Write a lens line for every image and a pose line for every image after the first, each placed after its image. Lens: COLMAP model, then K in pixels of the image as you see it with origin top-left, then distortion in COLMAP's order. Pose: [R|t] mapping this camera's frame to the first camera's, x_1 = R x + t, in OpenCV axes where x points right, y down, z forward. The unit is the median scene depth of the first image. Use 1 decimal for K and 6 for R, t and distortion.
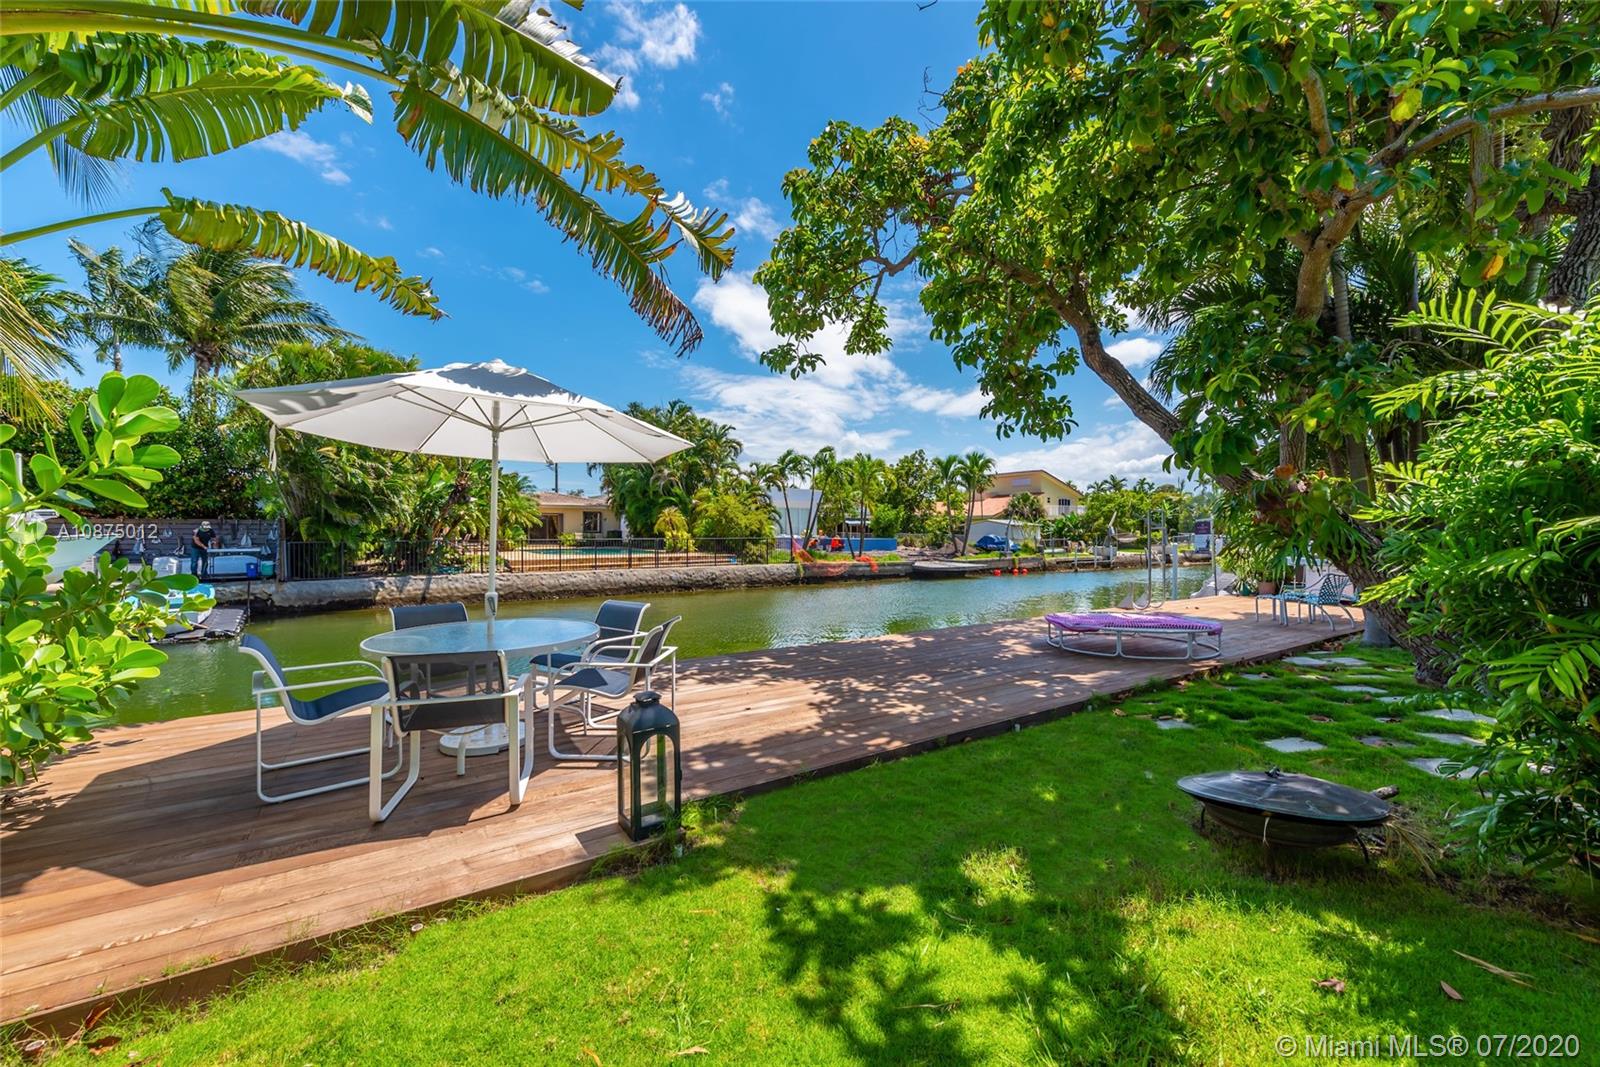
lens RADIAL K [[630.1, 0, 800.9], [0, 630.1, 534.8], [0, 0, 1]] dist [0.001721, -0.000201]
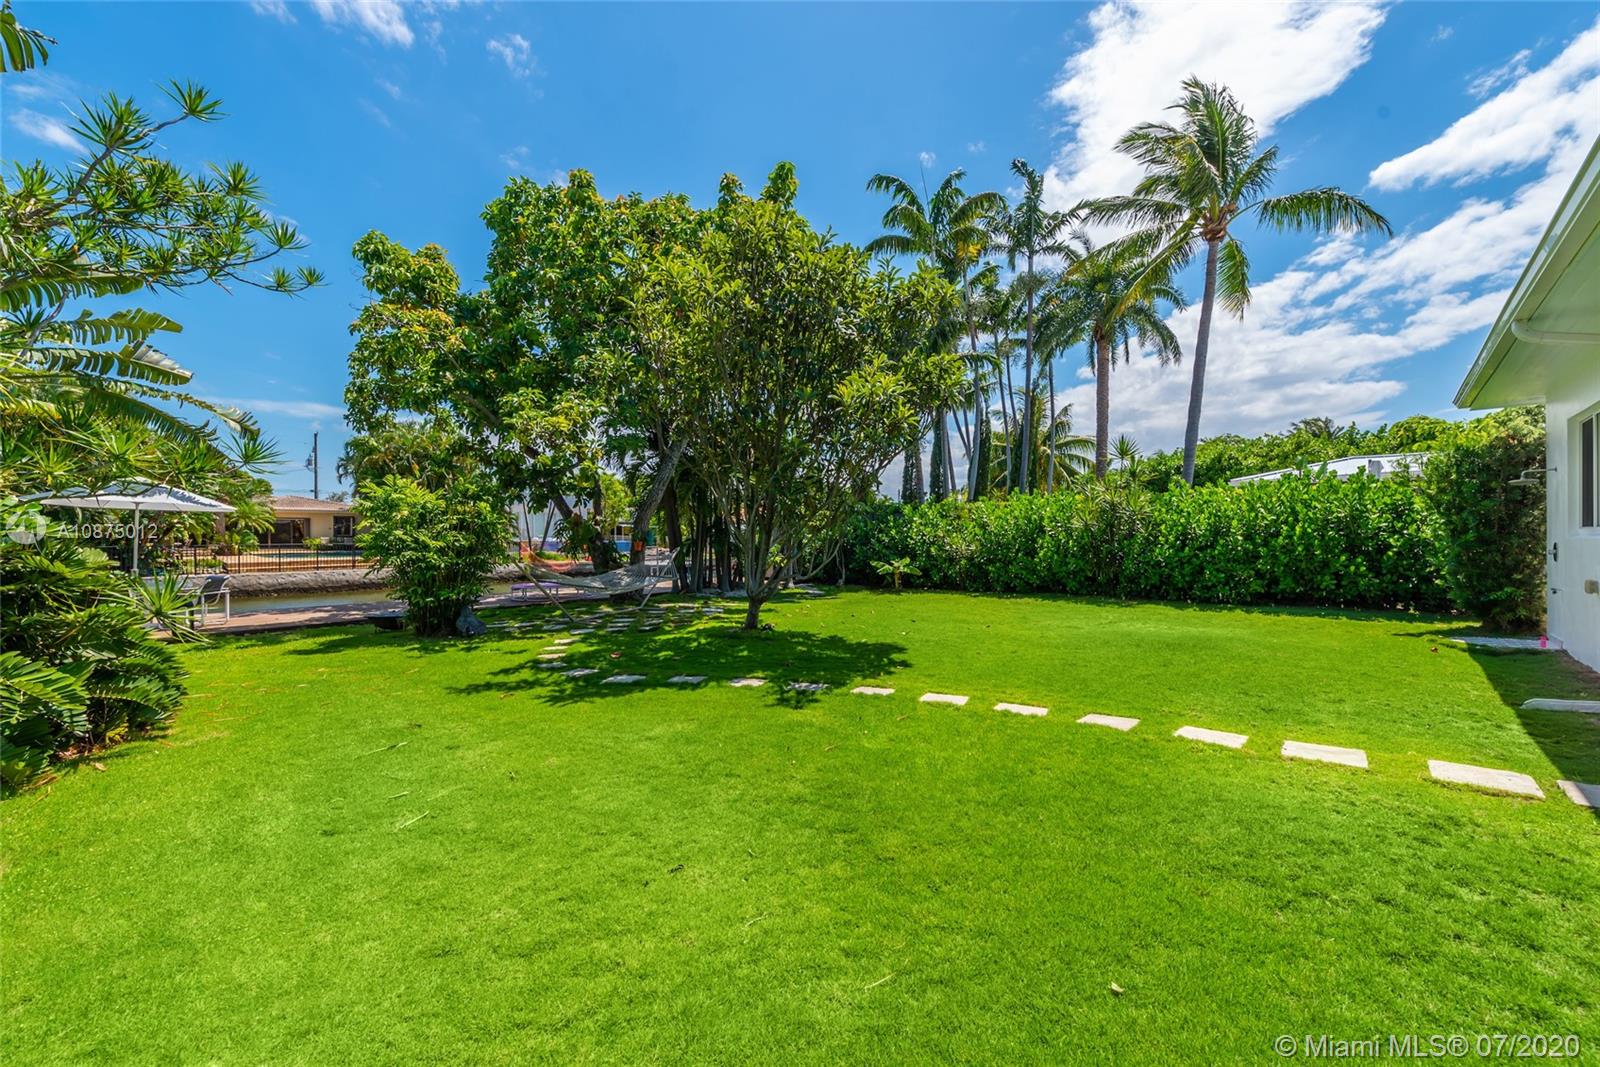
lens RADIAL K [[630.1, 0, 800.8], [0, 630.1, 540.0], [0, 0, 1]] dist [0.001721, -0.000201]
pose [[0.966037, -0.003295, 0.258383, 0.222036], [0.002120, 0.999986, 0.004824, -0.003659], [-0.258395, -0.004112, 0.966031, -0.330849]]
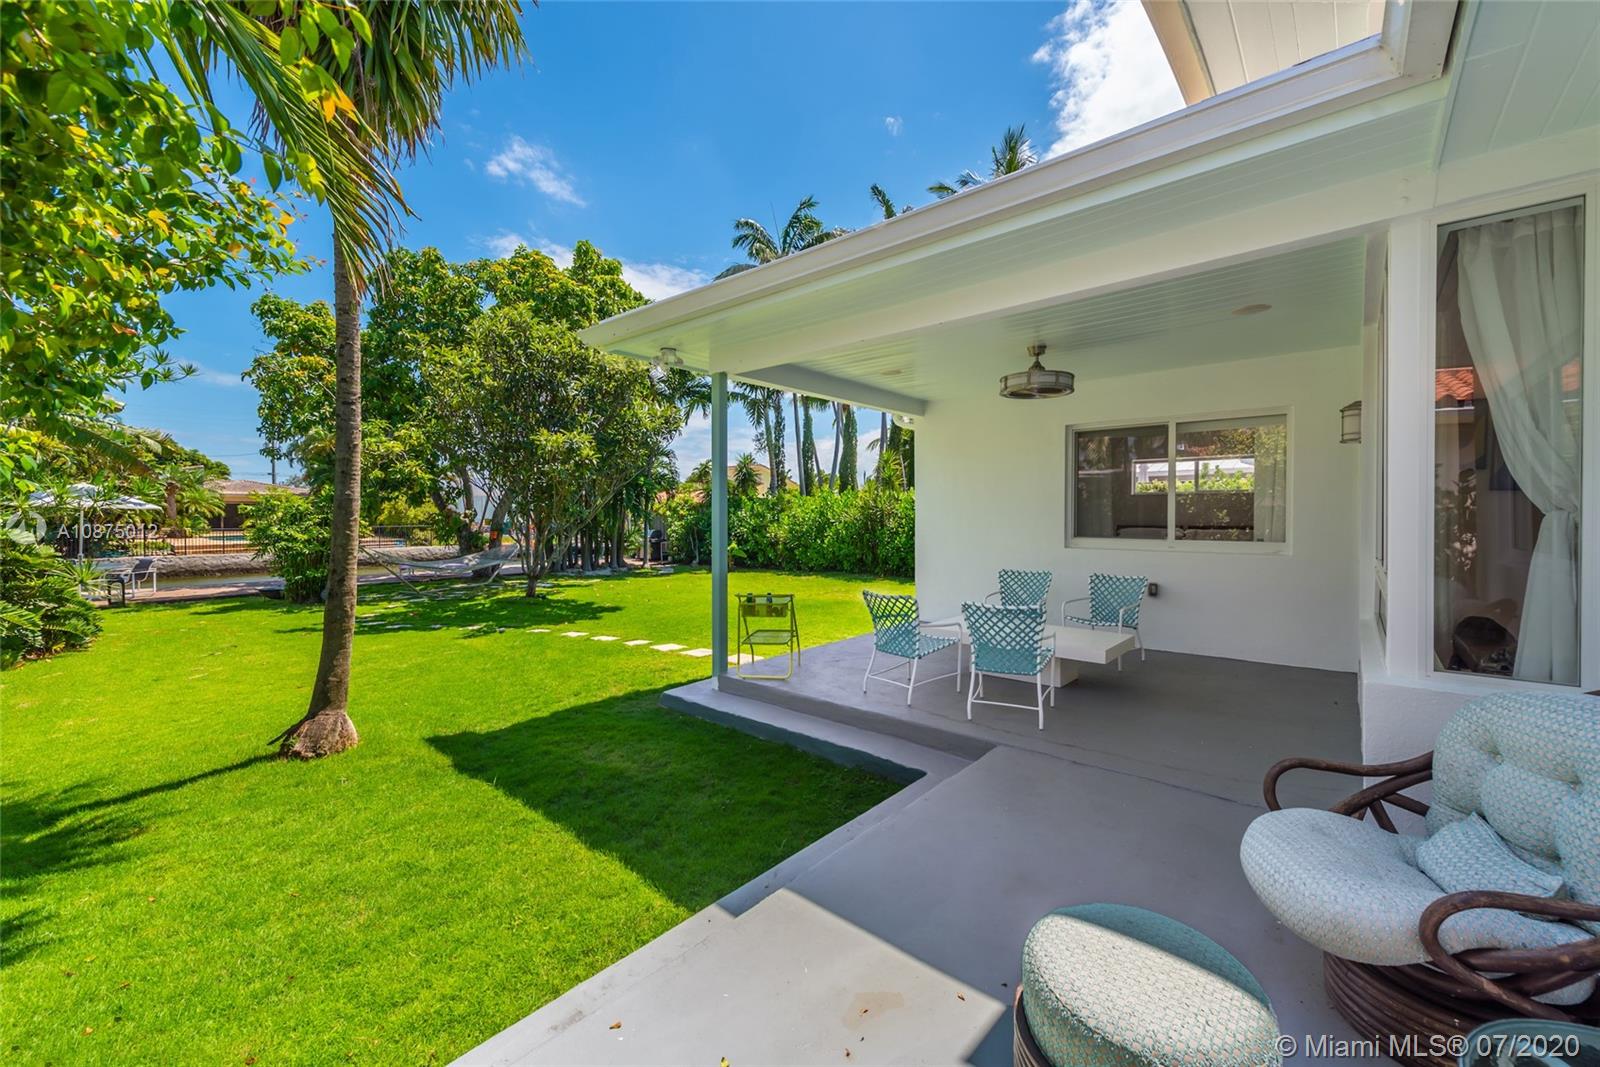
lens RADIAL K [[630.1, 0, 799.6], [0, 630.1, 525.8], [0, 0, 1]] dist [0.001721, -0.000201]
pose [[0.958336, -0.004049, 0.285613, 0.340655], [0.000118, 0.999905, 0.013778, -0.014743], [-0.285642, -0.013170, 0.958246, -0.508297]]
